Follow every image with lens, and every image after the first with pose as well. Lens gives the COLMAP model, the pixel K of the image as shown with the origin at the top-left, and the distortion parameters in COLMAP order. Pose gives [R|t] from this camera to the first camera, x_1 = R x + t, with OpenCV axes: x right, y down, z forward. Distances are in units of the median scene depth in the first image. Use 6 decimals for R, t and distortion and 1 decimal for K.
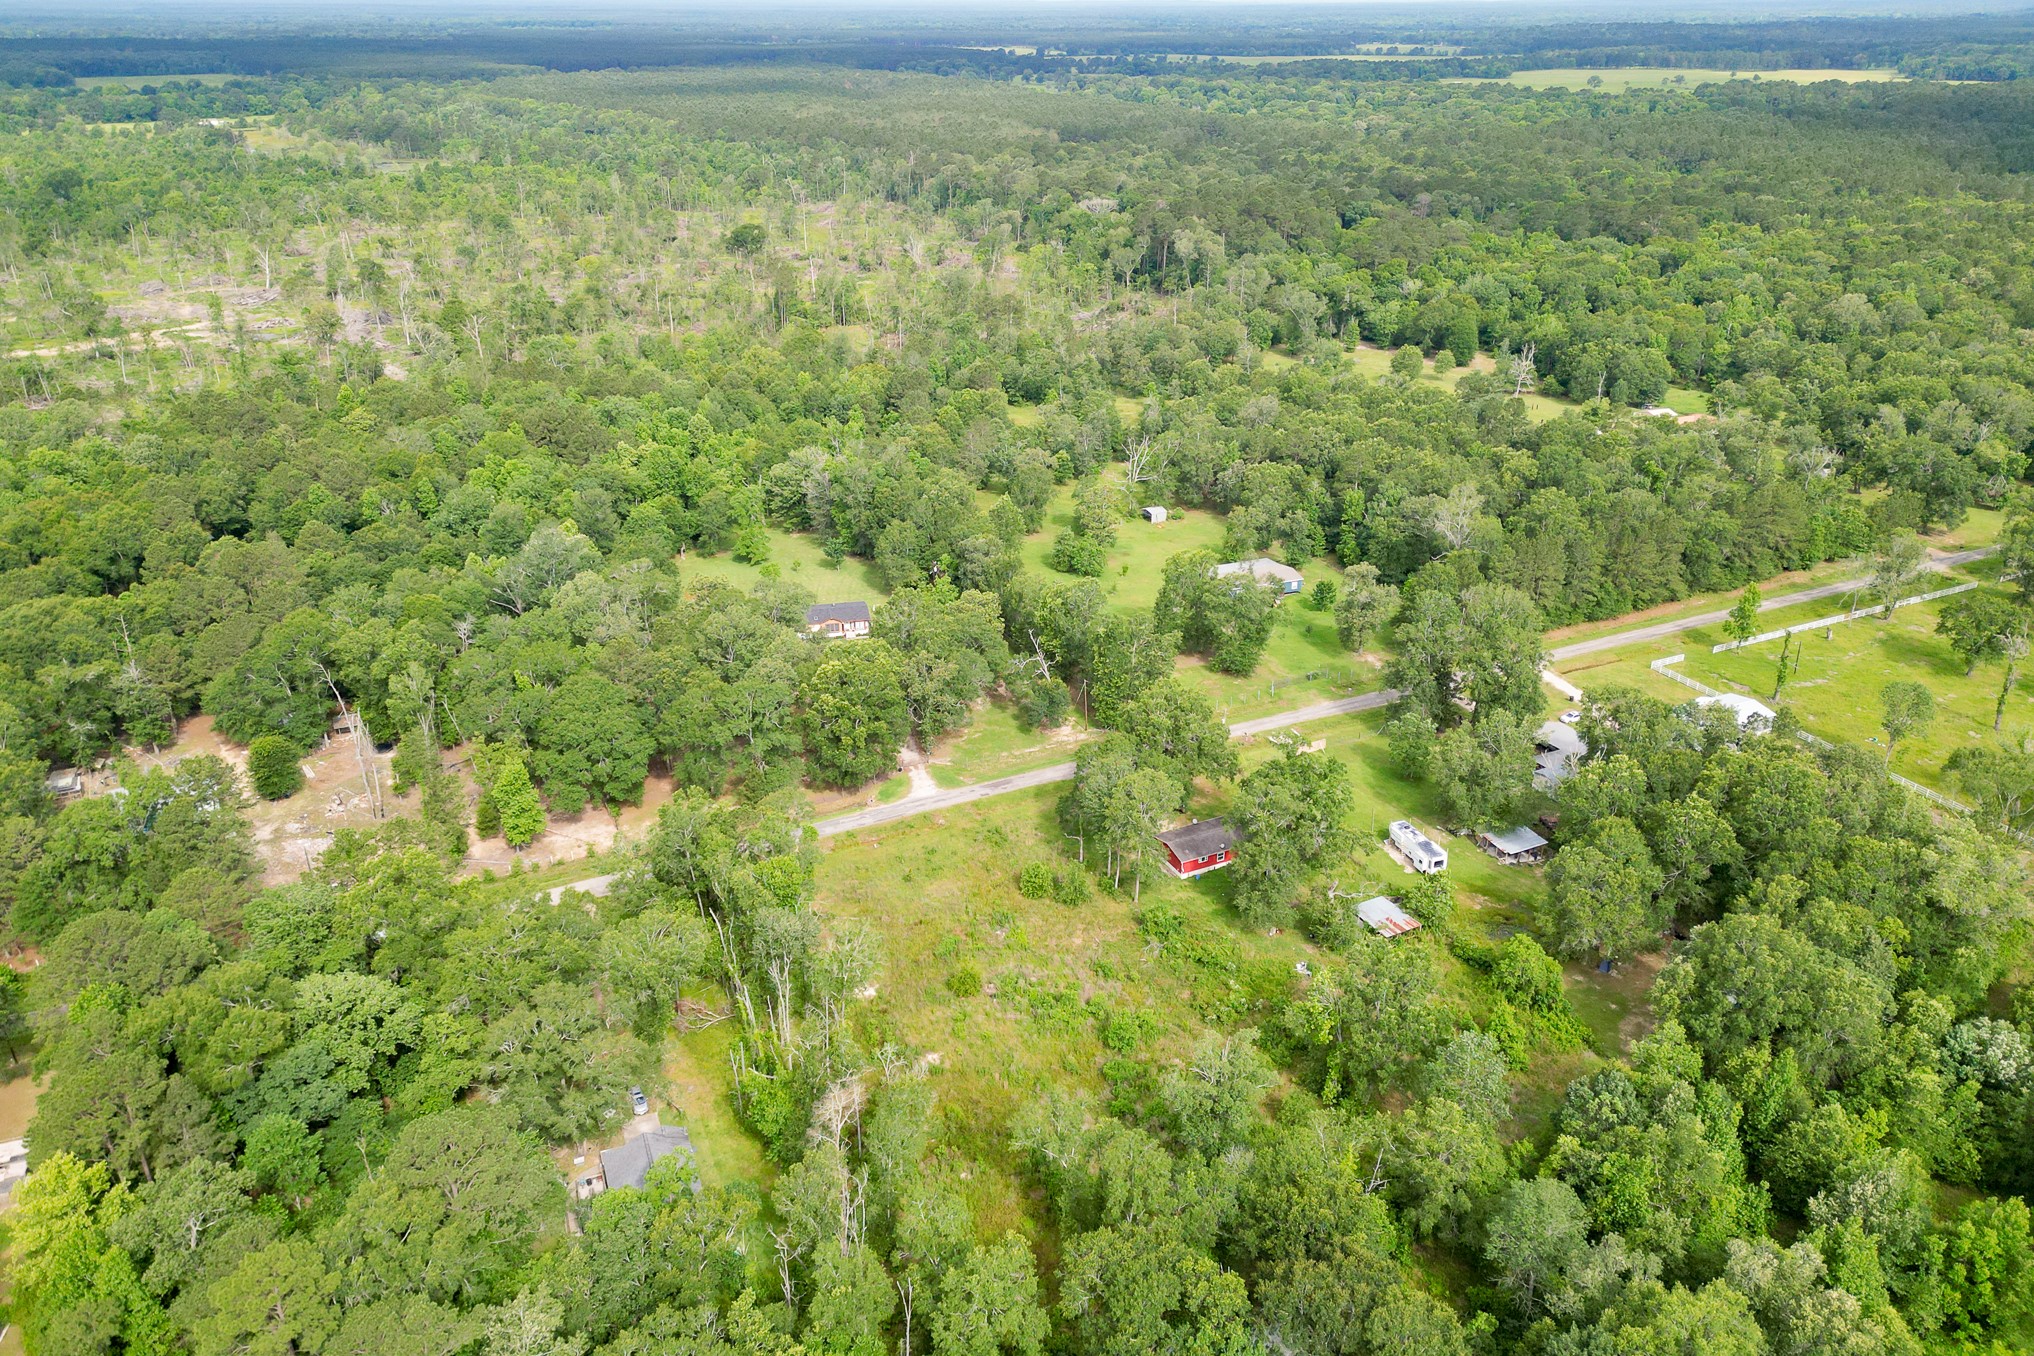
lens RADIAL K [[1447.8, 0, 1011.8], [0, 1447.8, 682.5], [0, 0, 1]] dist [0.063052, -0.056732]
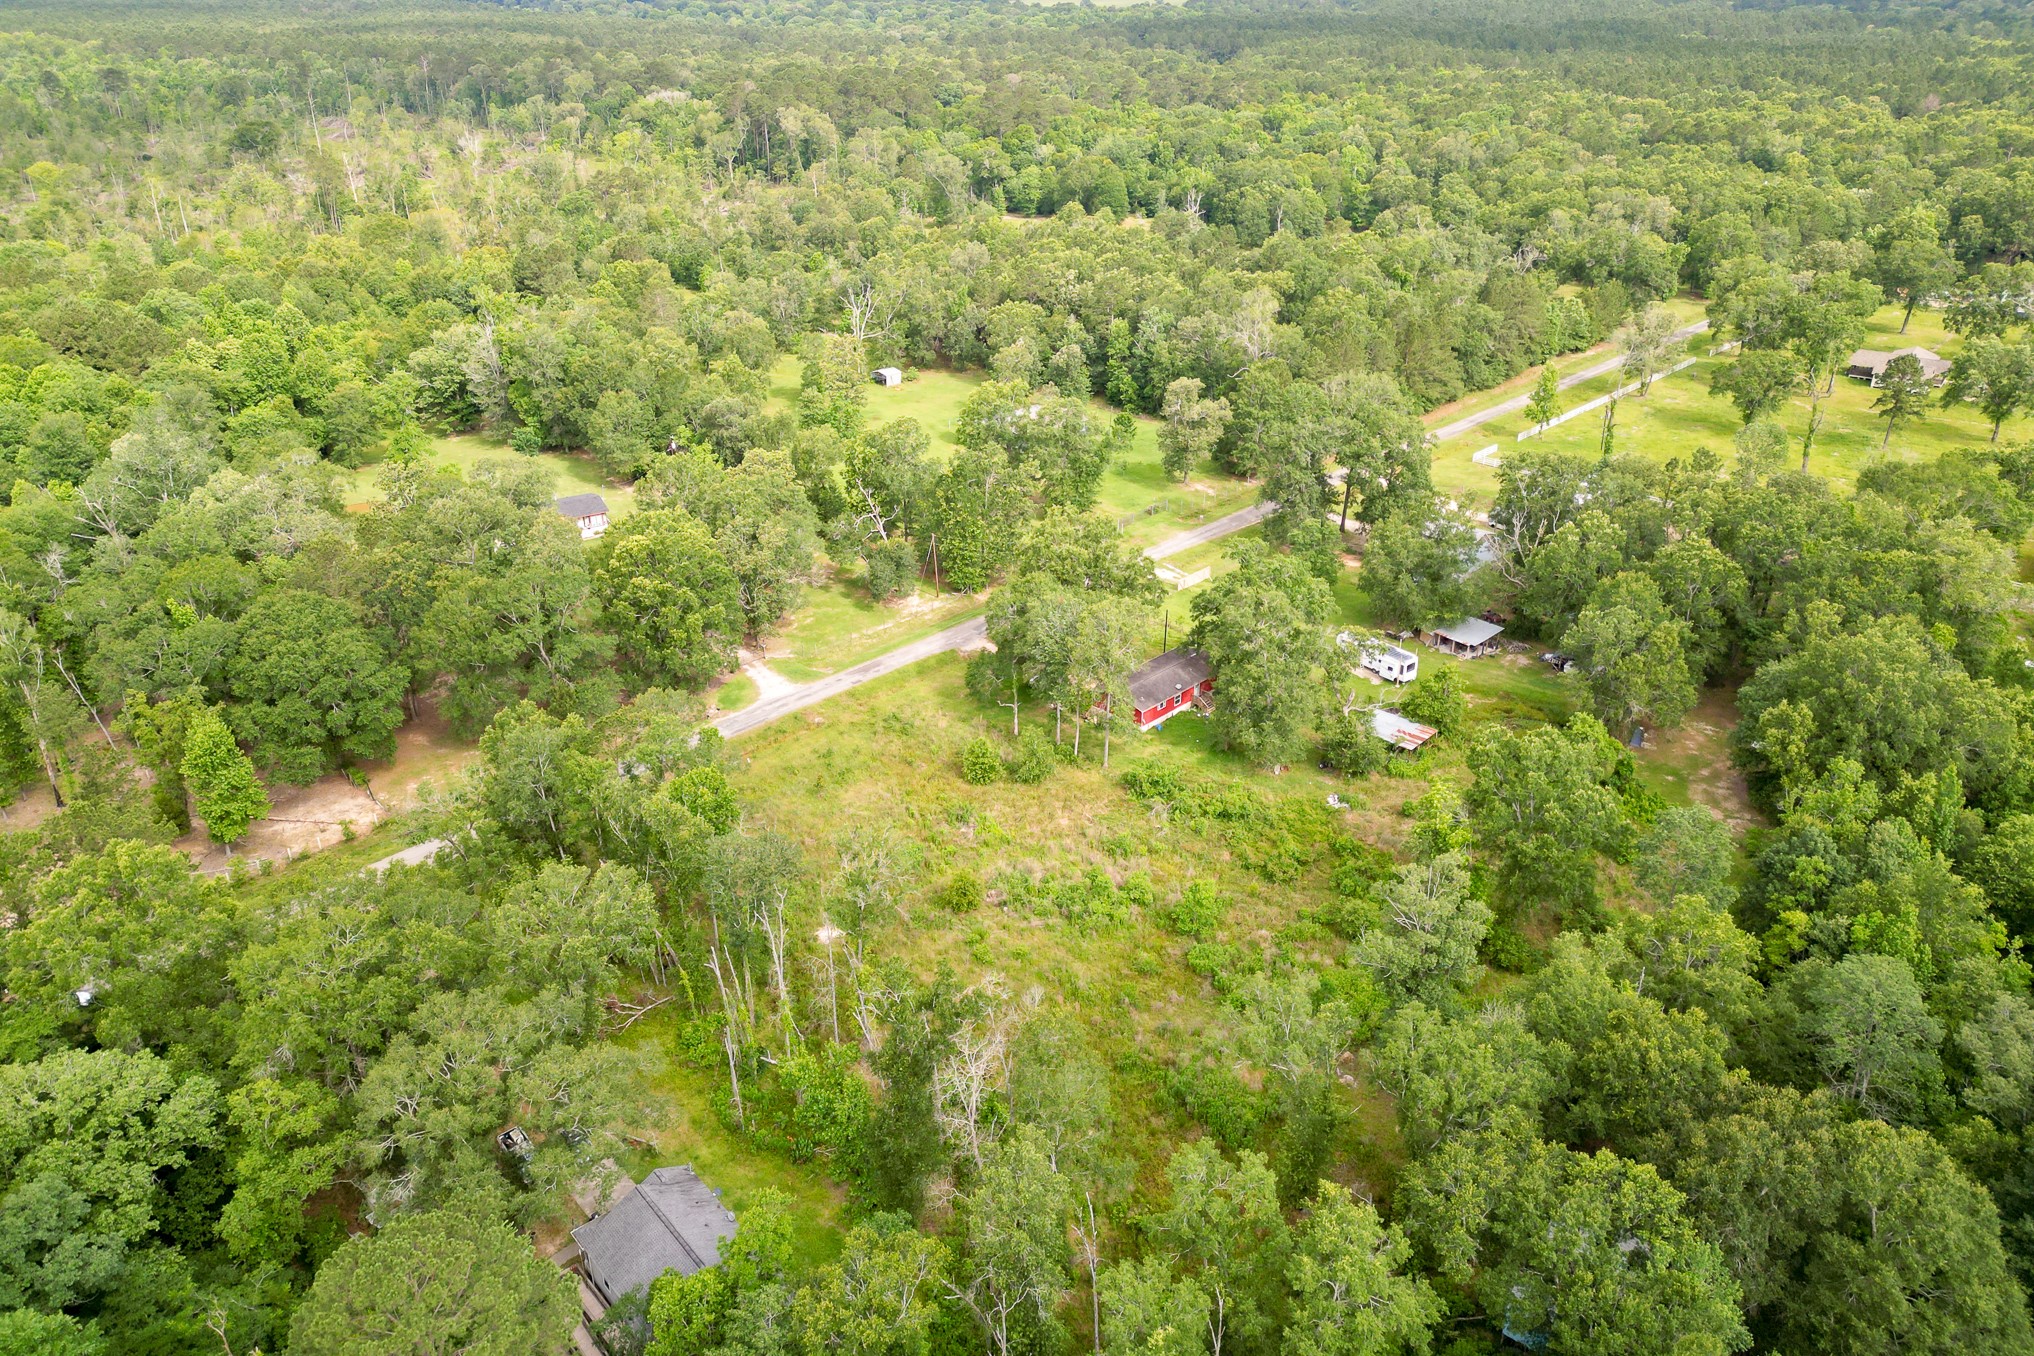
lens RADIAL K [[1447.8, 0, 1019.9], [0, 1447.8, 677.3], [0, 0, 1]] dist [0.063052, -0.056732]
pose [[0.945545, -0.150198, 0.288765, -0.120173], [0.142650, 0.988650, 0.047134, 0.037602], [-0.292567, -0.003375, 0.956239, 0.160194]]
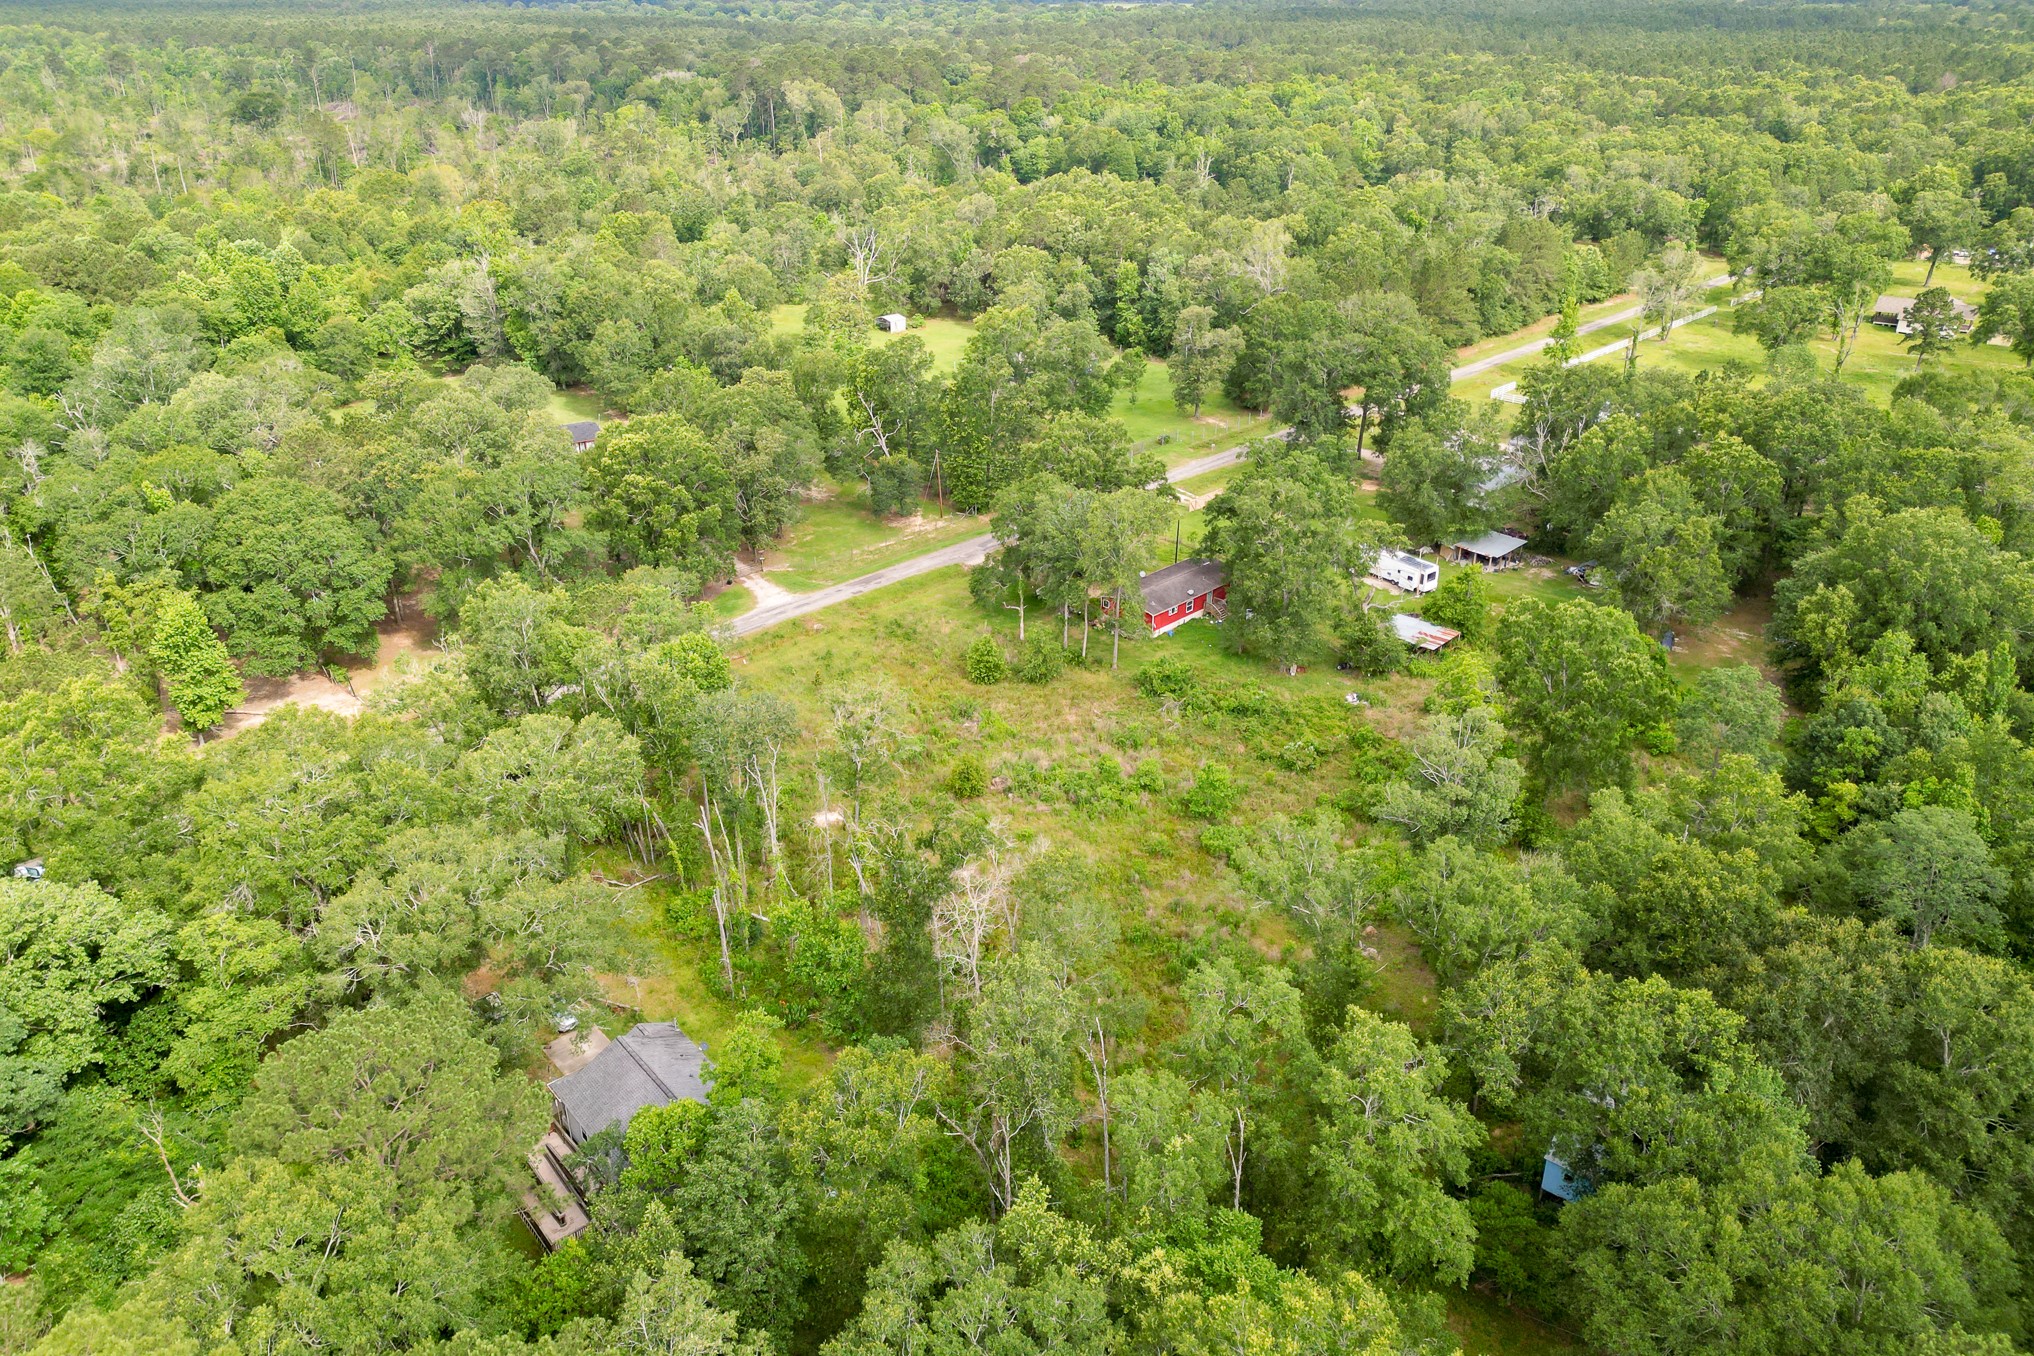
lens RADIAL K [[1447.8, 0, 1020.0], [0, 1447.8, 677.9], [0, 0, 1]] dist [0.063052, -0.056732]
pose [[0.947042, -0.146164, 0.285917, -0.120452], [0.140826, 0.989256, 0.039261, 0.077690], [-0.288583, 0.003083, 0.957450, 0.178695]]
